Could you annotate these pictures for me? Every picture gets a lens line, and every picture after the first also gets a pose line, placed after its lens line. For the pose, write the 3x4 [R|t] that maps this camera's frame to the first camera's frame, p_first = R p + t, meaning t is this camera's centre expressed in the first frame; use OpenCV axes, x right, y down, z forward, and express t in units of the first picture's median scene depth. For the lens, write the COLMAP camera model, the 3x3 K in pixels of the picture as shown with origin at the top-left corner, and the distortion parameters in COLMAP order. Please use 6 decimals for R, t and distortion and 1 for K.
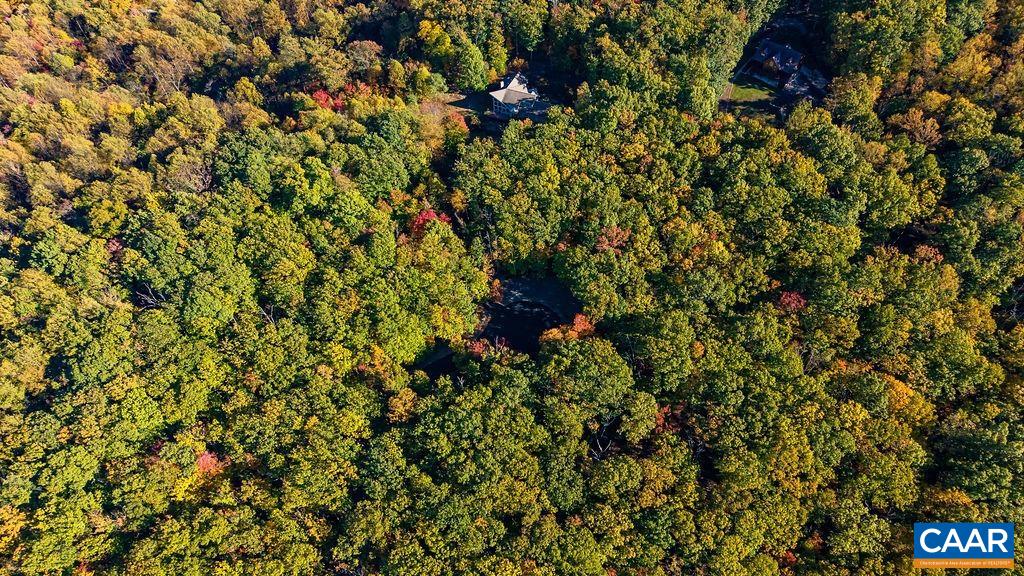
lens RADIAL K [[668.2, 0, 512.0], [0, 668.2, 288.0], [0, 0, 1]] dist [0.035232, -0.052053]
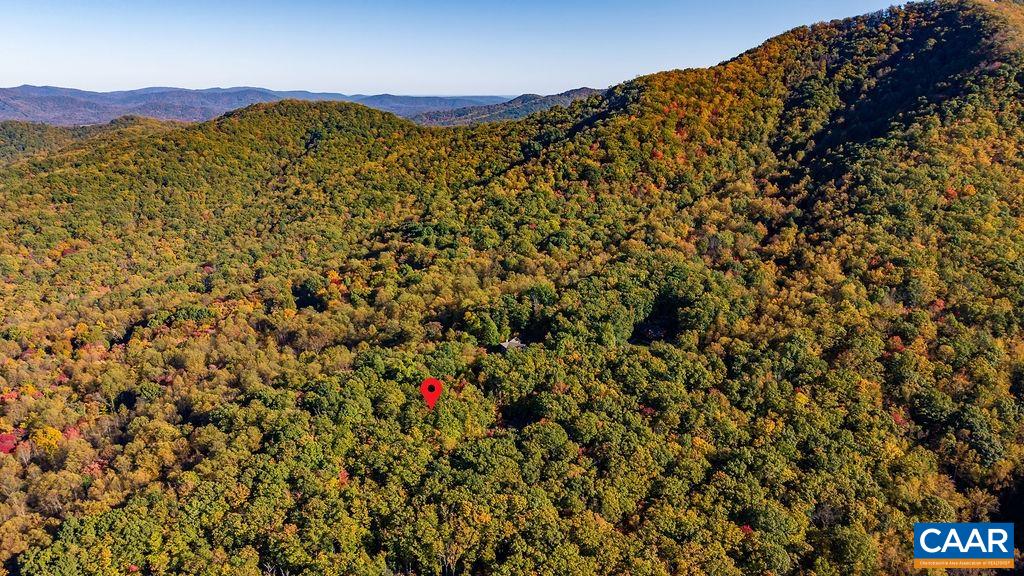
lens RADIAL K [[668.2, 0, 512.0], [0, 668.2, 288.0], [0, 0, 1]] dist [0.035232, -0.052053]
pose [[0.999474, 0.027823, -0.016663, 0.032126], [-0.032374, 0.825425, -0.563582, 0.773472], [-0.001926, 0.563825, 0.825892, -0.768000]]
